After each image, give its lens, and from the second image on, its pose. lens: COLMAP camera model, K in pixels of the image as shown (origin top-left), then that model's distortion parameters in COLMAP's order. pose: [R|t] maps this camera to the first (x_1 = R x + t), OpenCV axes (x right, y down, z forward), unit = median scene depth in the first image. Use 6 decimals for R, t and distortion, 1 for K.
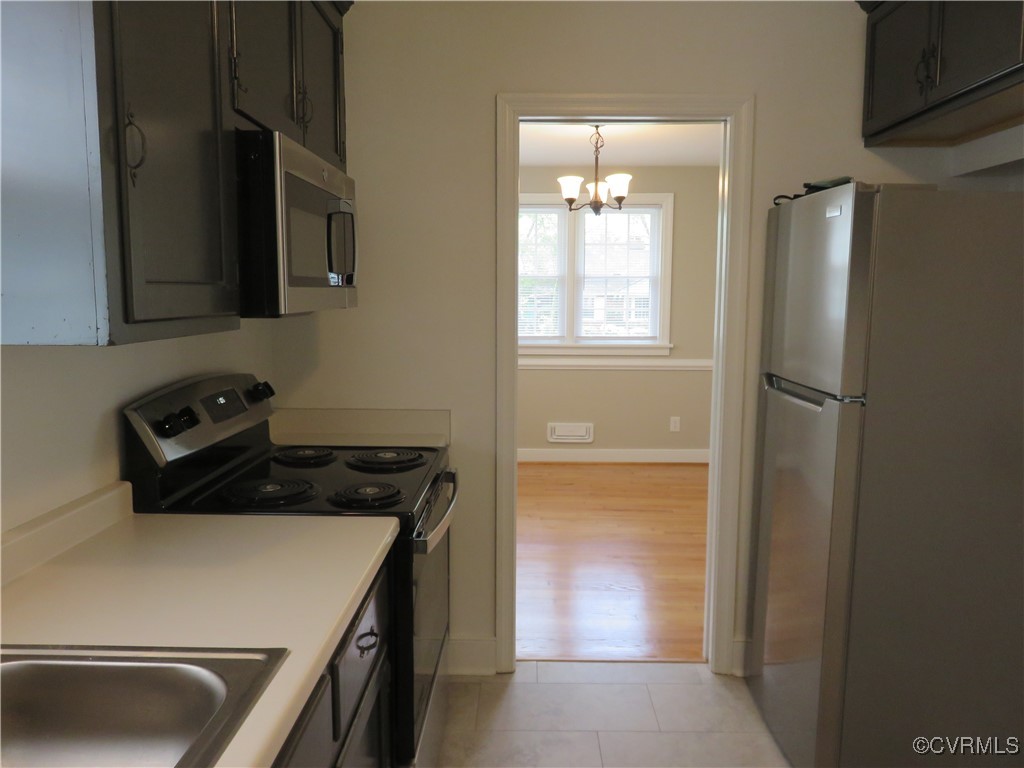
lens RADIAL K [[769.9, 0, 519.8], [0, 769.9, 385.4], [0, 0, 1]] dist [-0.013050, 0.002243]
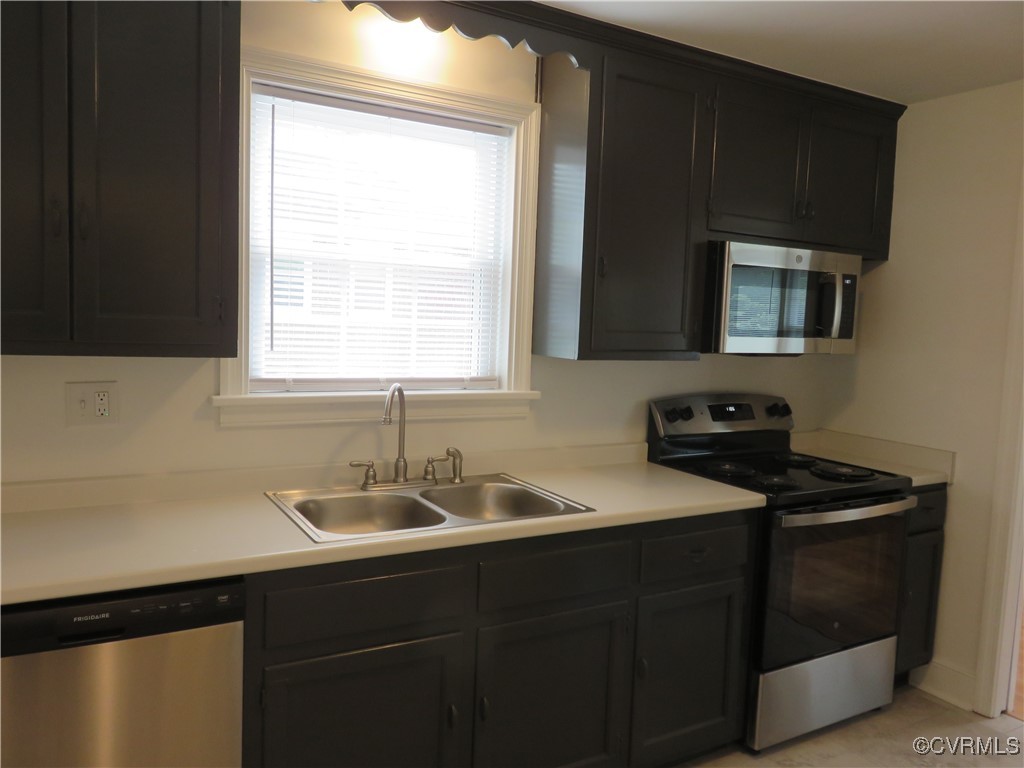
lens RADIAL K [[769.9, 0, 511.1], [0, 769.9, 384.1], [0, 0, 1]] dist [-0.013050, 0.002243]
pose [[0.503221, 0.085327, -0.859935, 0.853316], [-0.134128, 0.990766, 0.019818, -0.000750], [0.853685, 0.105368, 0.510018, -0.179750]]
